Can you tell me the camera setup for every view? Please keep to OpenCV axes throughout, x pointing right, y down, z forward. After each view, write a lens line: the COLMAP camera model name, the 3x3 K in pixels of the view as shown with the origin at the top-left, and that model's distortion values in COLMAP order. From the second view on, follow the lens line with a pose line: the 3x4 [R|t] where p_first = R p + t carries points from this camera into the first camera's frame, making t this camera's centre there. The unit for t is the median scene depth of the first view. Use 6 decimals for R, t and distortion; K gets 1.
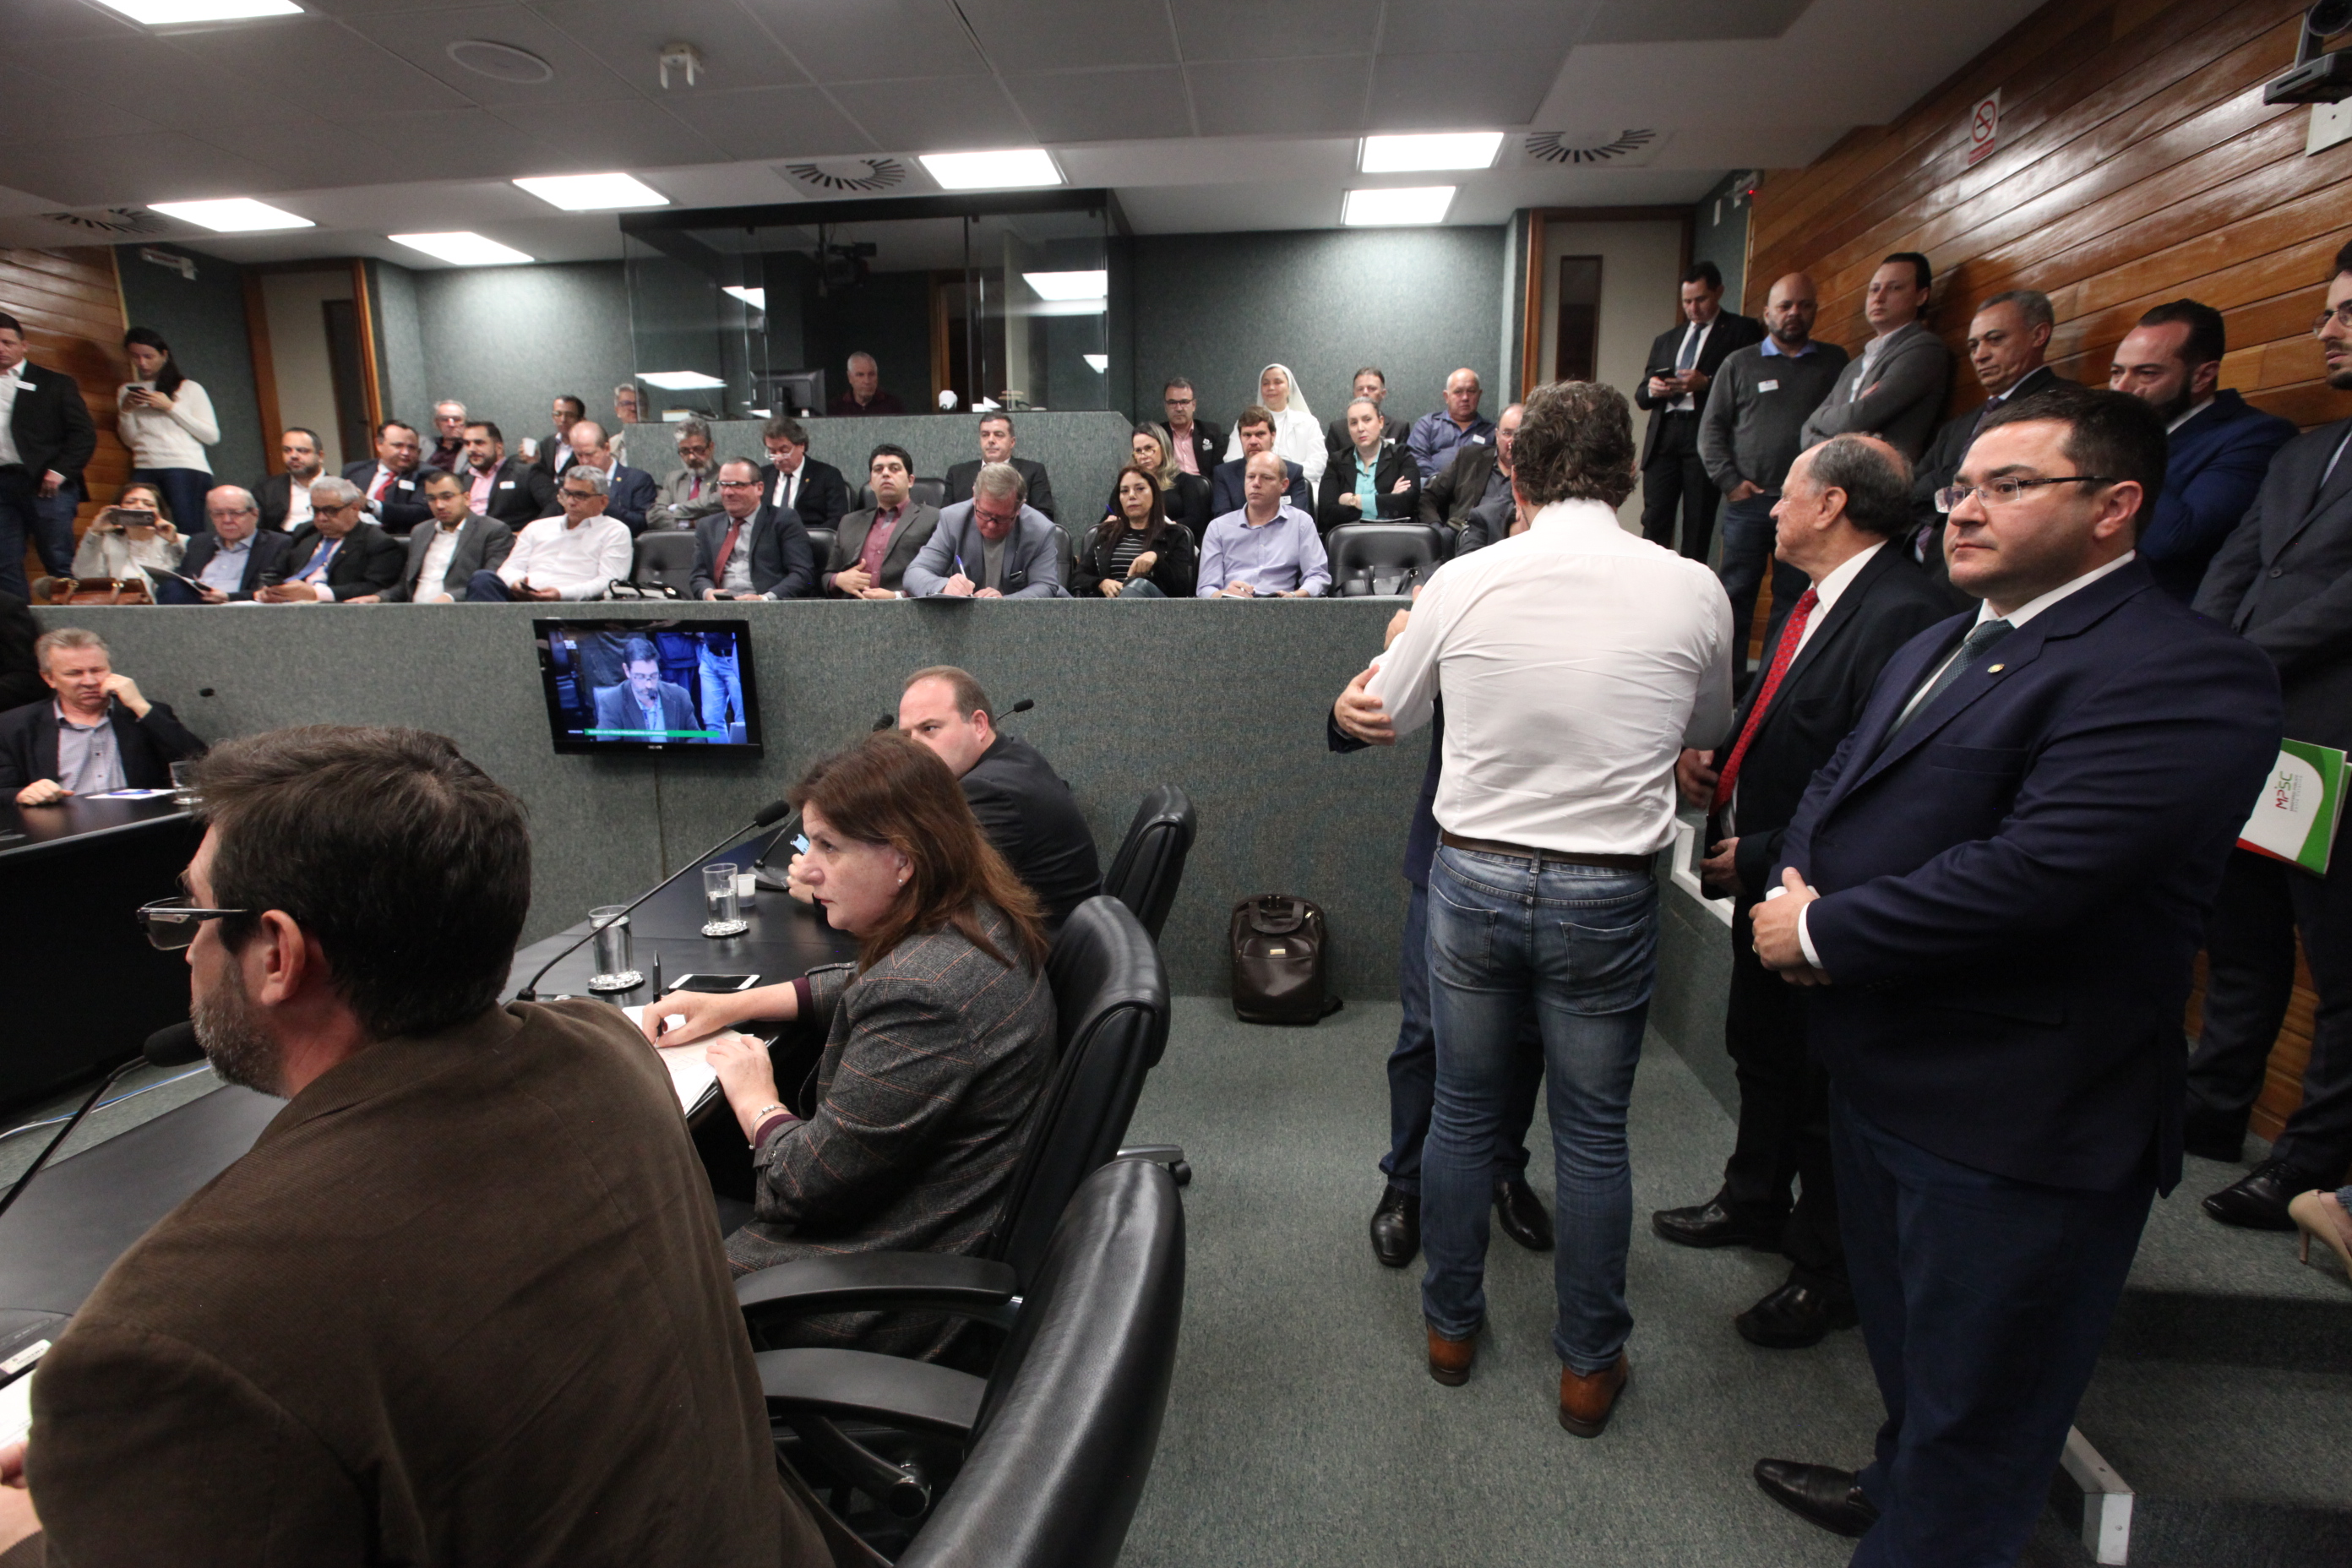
lens RADIAL K [[1085.0, 0, 1165.6], [0, 1085.0, 781.2], [0, 0, 1]] dist [-0.036921, 0.010201]
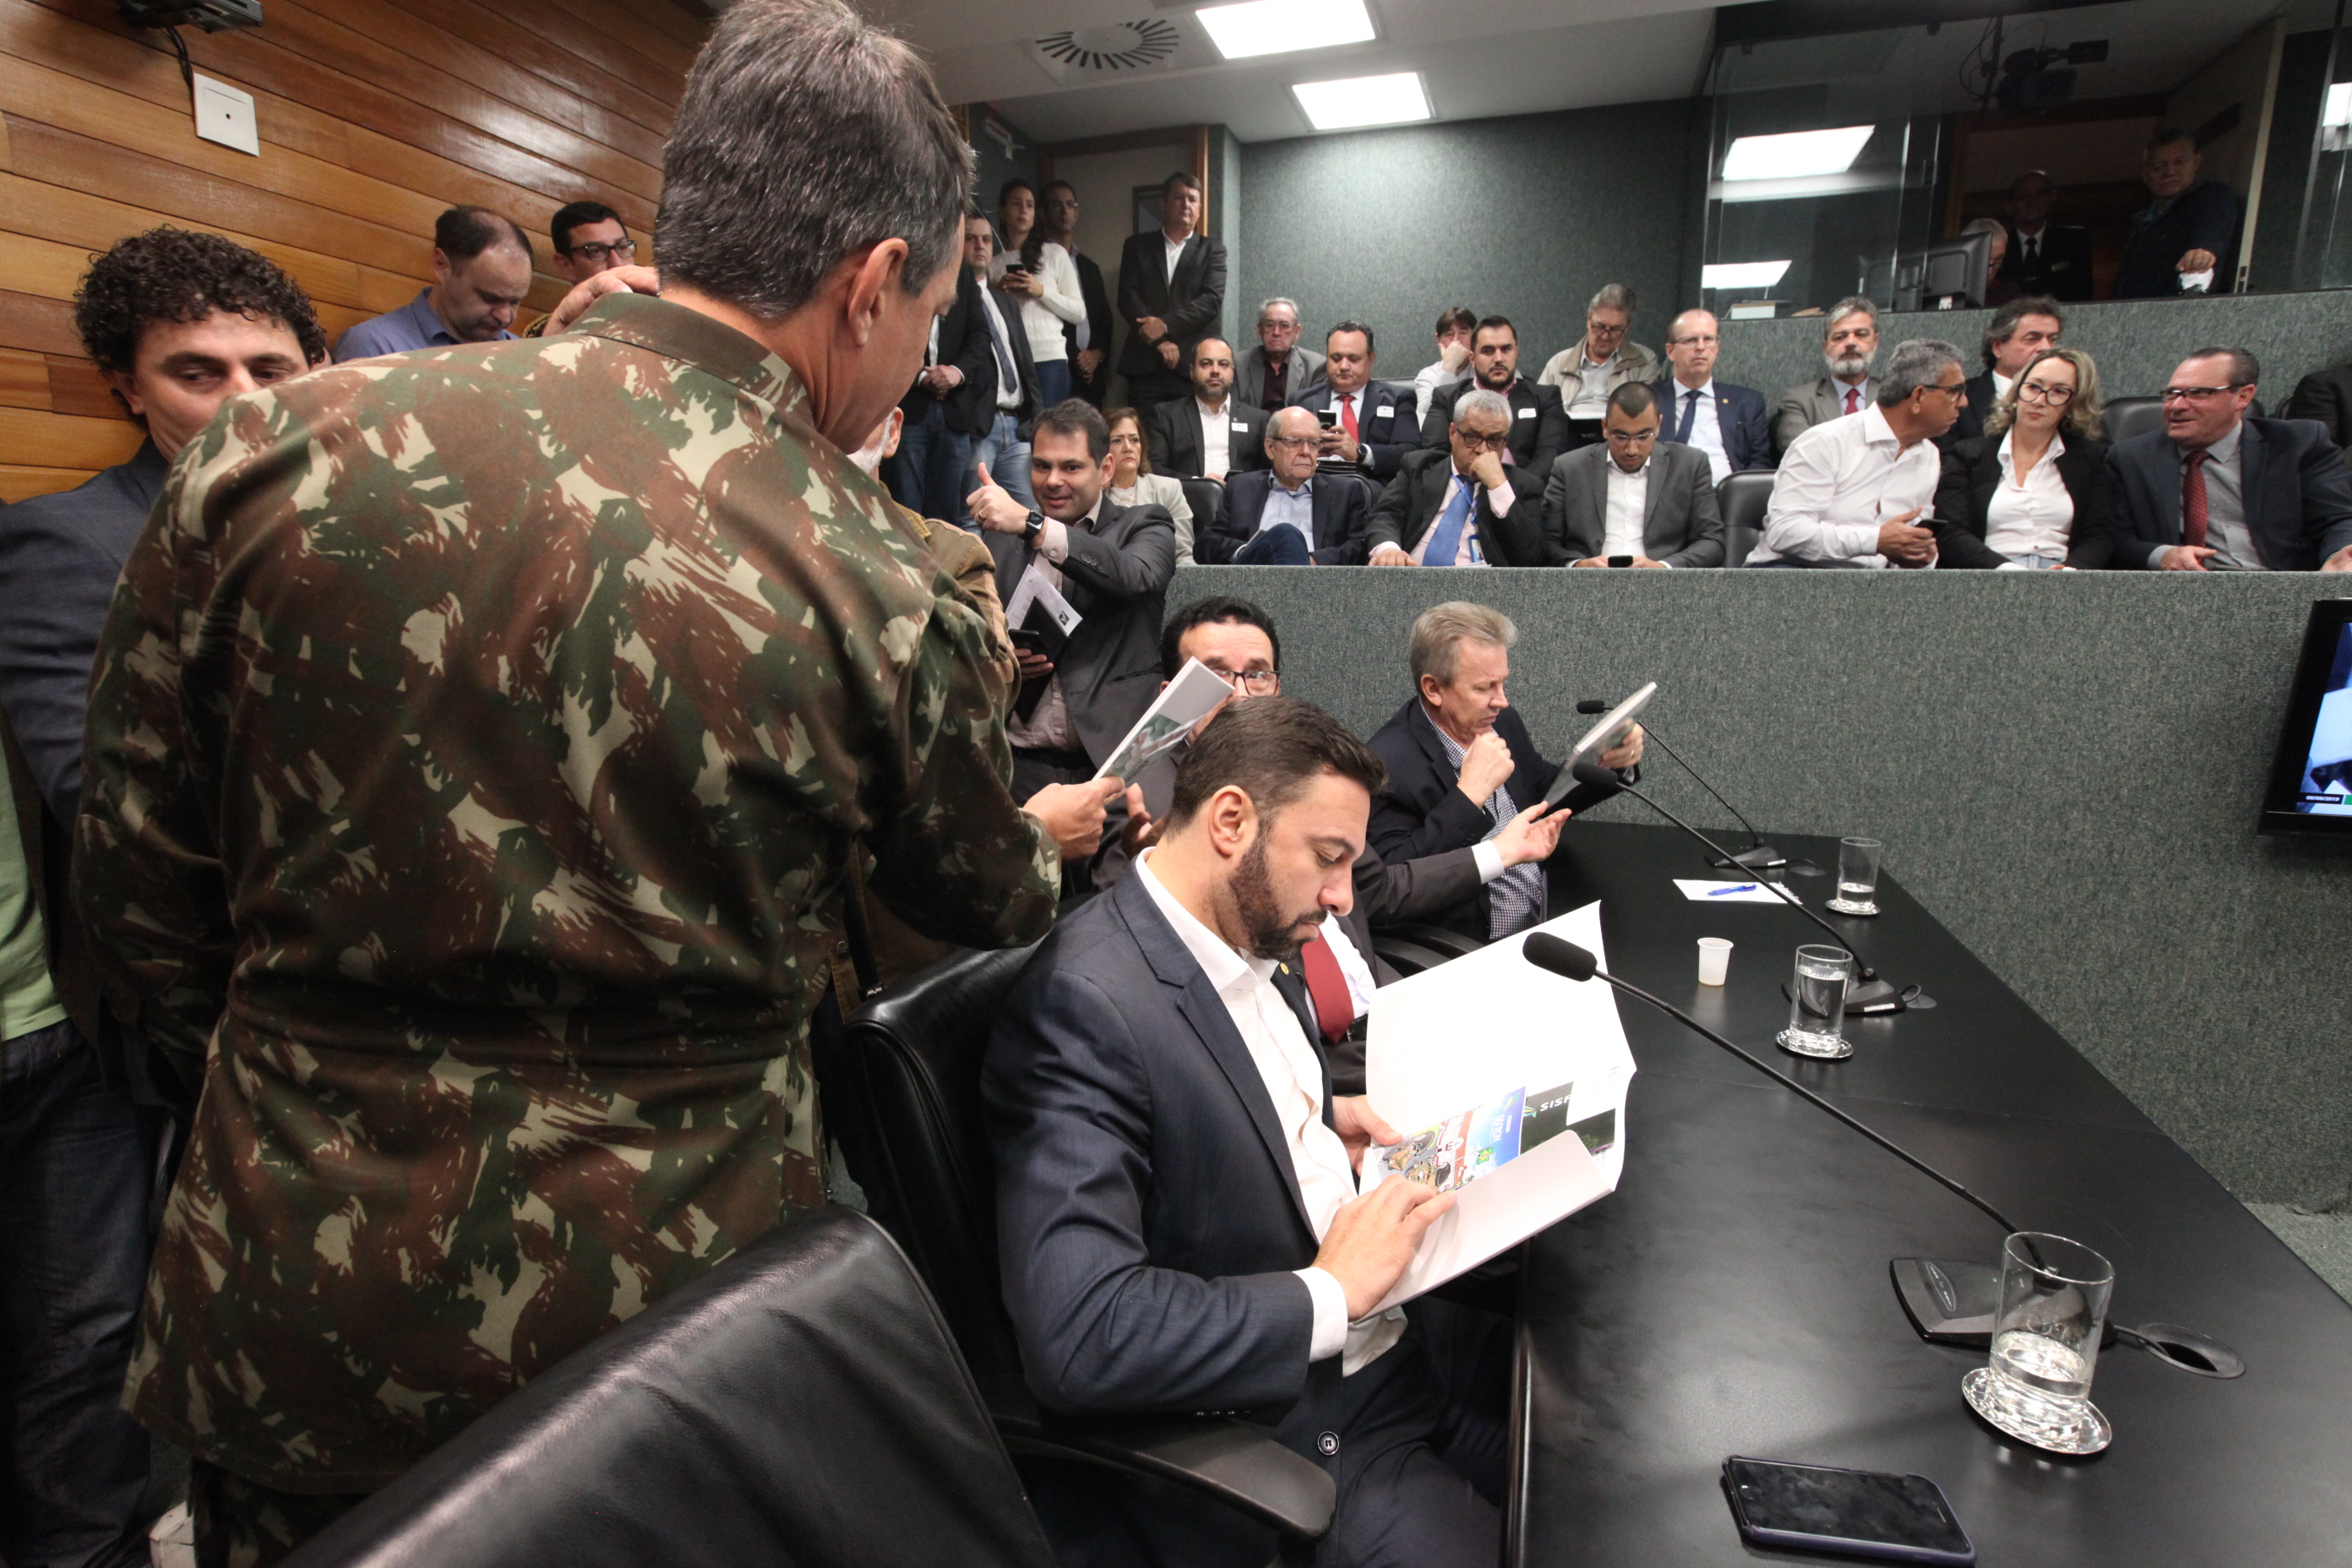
lens RADIAL K [[1204.5, 0, 1190.9], [0, 1204.5, 781.0], [0, 0, 1]] dist [-0.016348, 0.002568]
pose [[0.981323, 0.039654, -0.188237, -0.824423], [-0.040656, 0.999172, -0.001466, -0.024149], [0.188023, 0.009092, 0.982122, 0.212558]]
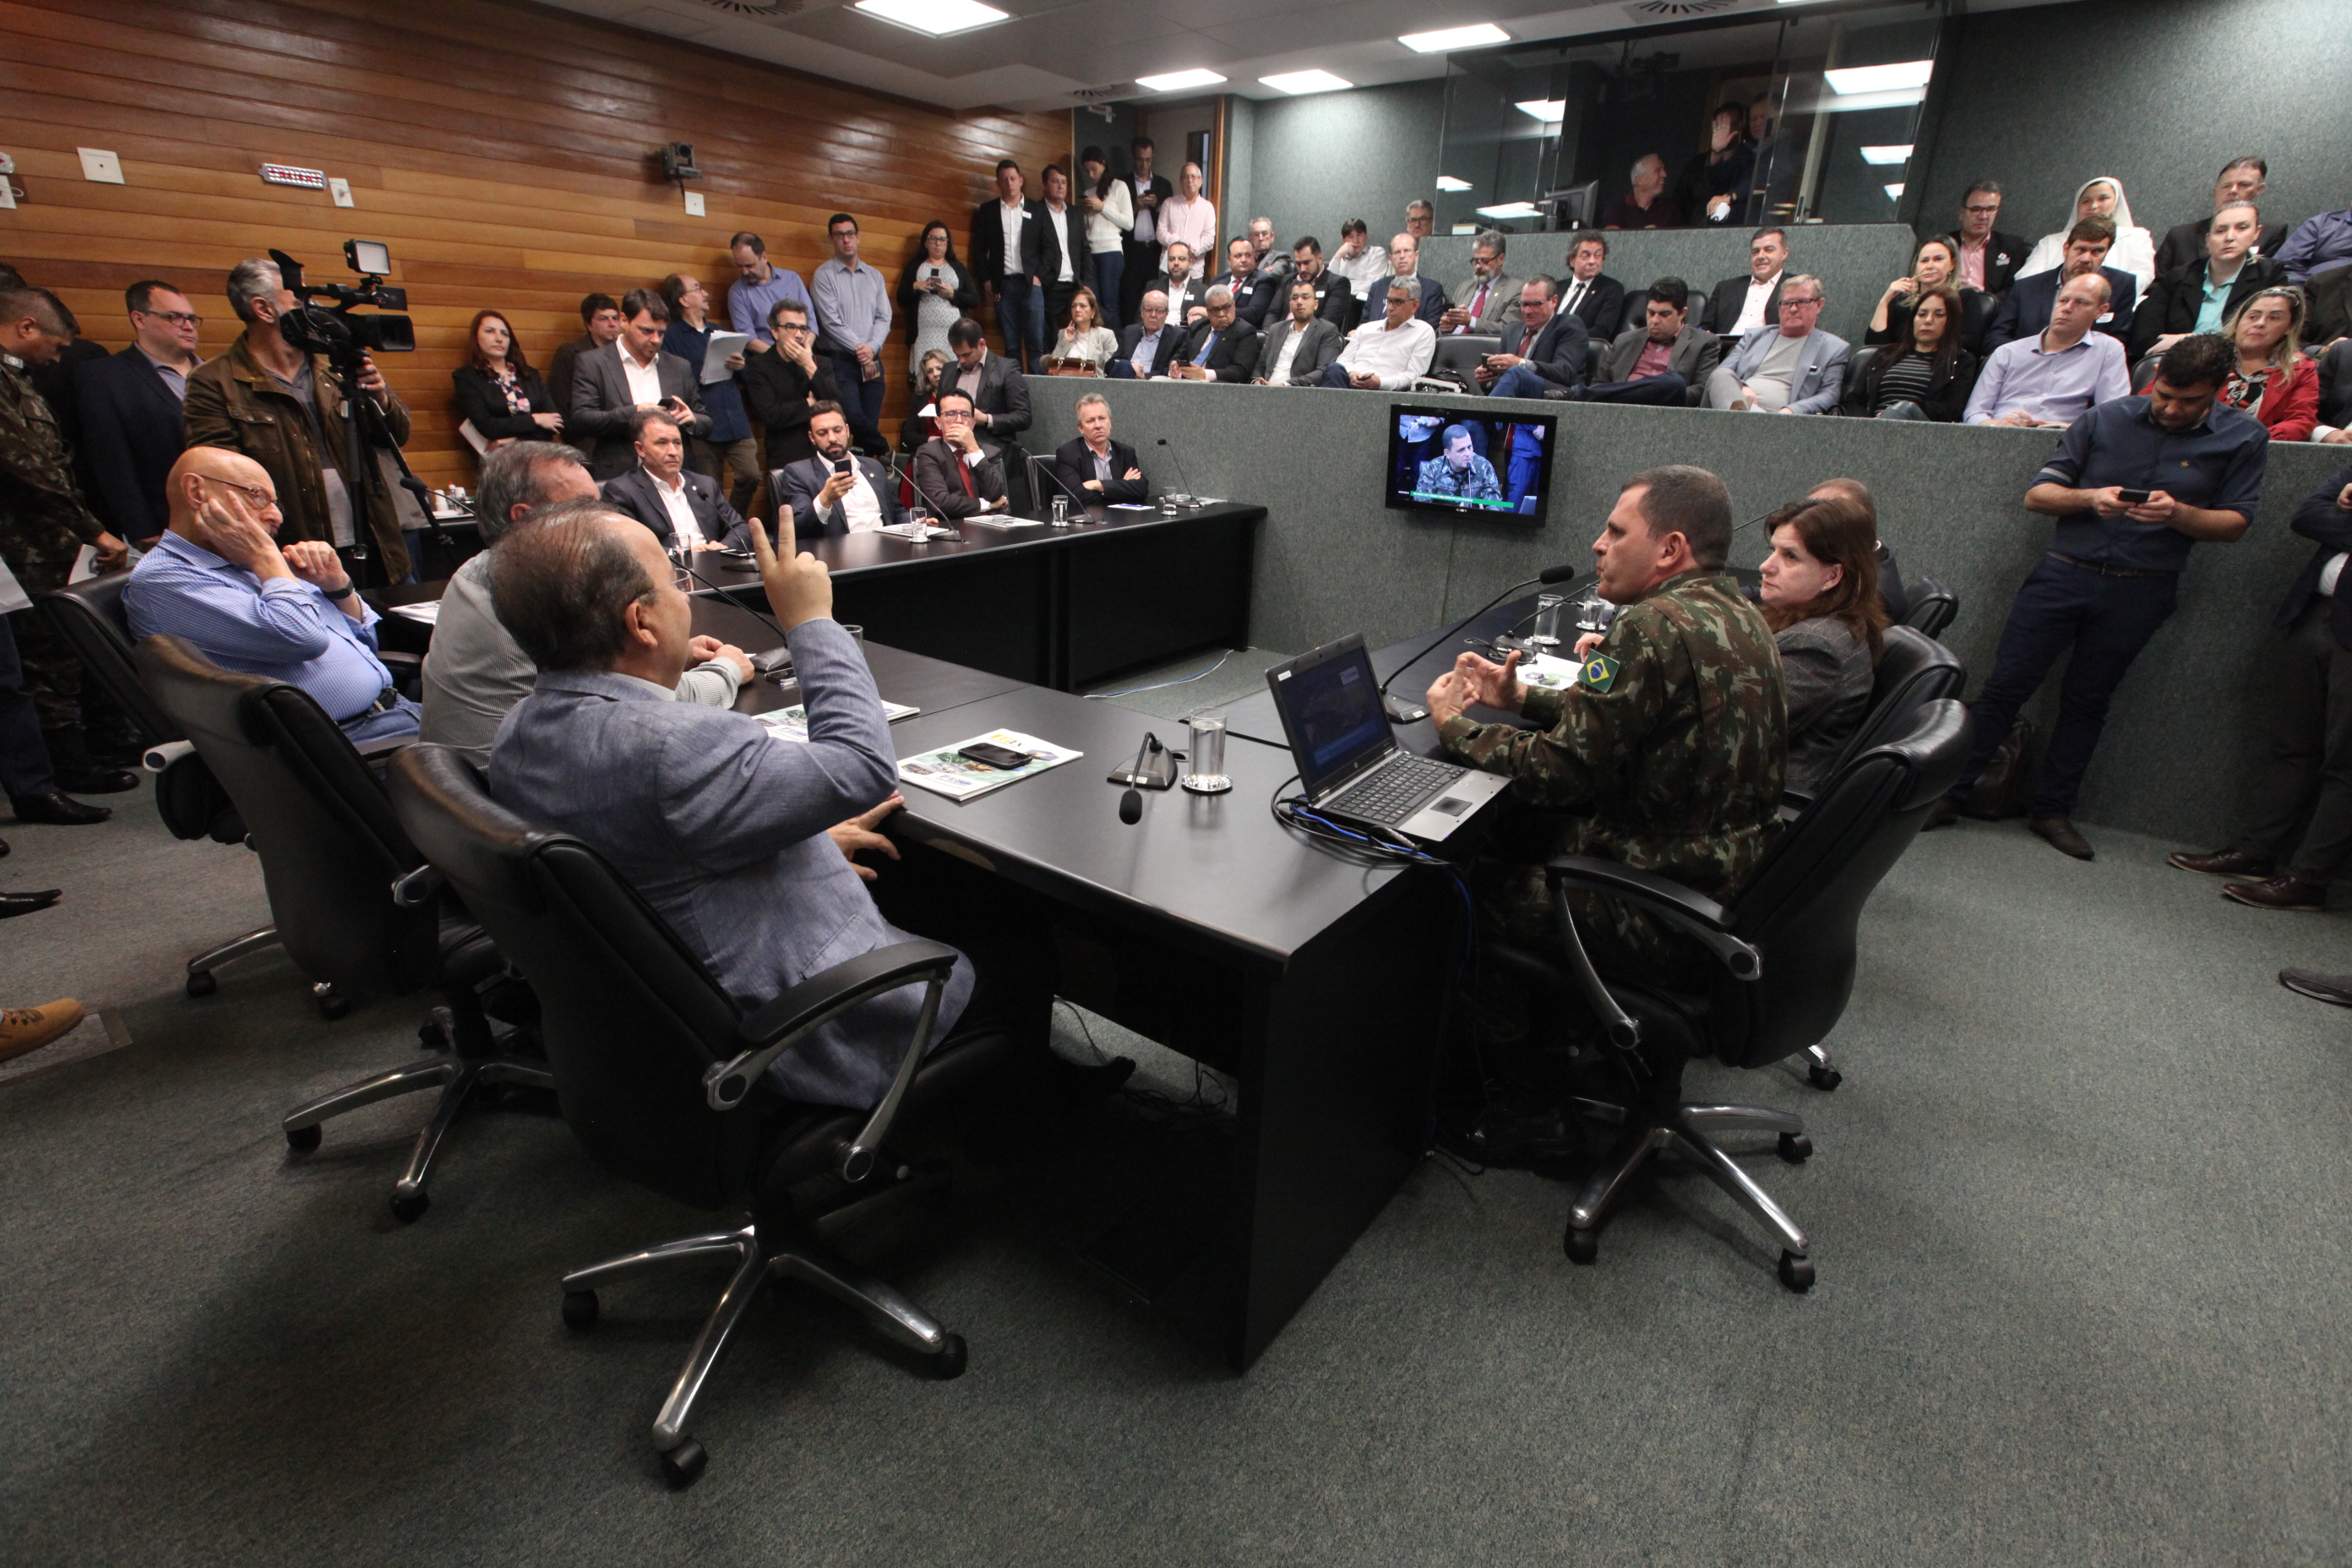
lens RADIAL K [[1085.0, 0, 1168.8], [0, 1085.0, 781.2], [0, 0, 1]] dist [-0.036921, 0.010201]
pose [[0.856658, 0.215308, -0.468807, -0.070192], [-0.129418, 0.969376, 0.208715, 0.048804], [0.499388, -0.118125, 0.858288, -0.289048]]
